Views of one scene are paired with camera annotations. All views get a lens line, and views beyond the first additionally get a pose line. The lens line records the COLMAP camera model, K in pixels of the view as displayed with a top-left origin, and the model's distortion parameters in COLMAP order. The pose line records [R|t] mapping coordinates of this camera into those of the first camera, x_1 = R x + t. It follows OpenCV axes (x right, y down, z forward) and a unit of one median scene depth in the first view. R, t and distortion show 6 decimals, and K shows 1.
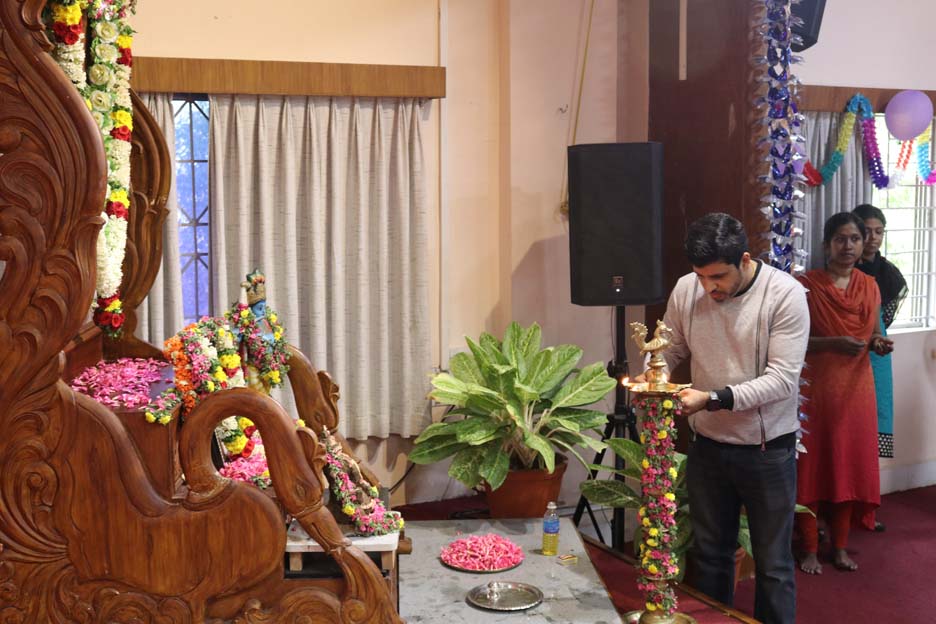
lens RADIAL K [[1173.3, 0, 468.0], [0, 1173.3, 312.0], [0, 0, 1]] dist [-0.090480, 0.079856]
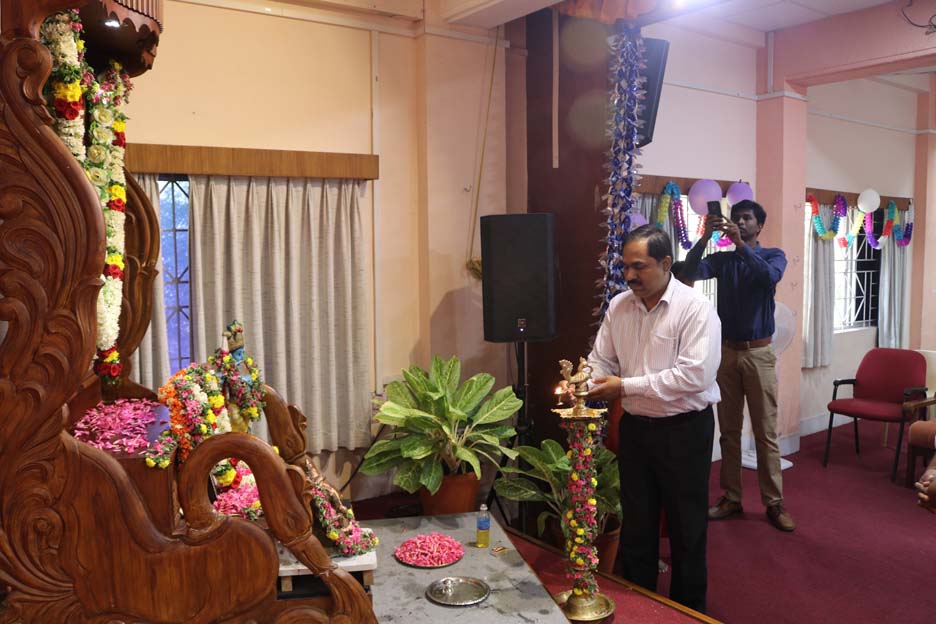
lens RADIAL K [[780.9, 0, 468.0], [0, 780.9, 312.0], [0, 0, 1]] dist [-0.151375, 0.116404]
pose [[0.987770, -0.018270, 0.154841, -0.075694], [0.022511, 0.999417, -0.025677, -0.021756], [-0.154282, 0.028849, 0.987606, 0.217160]]
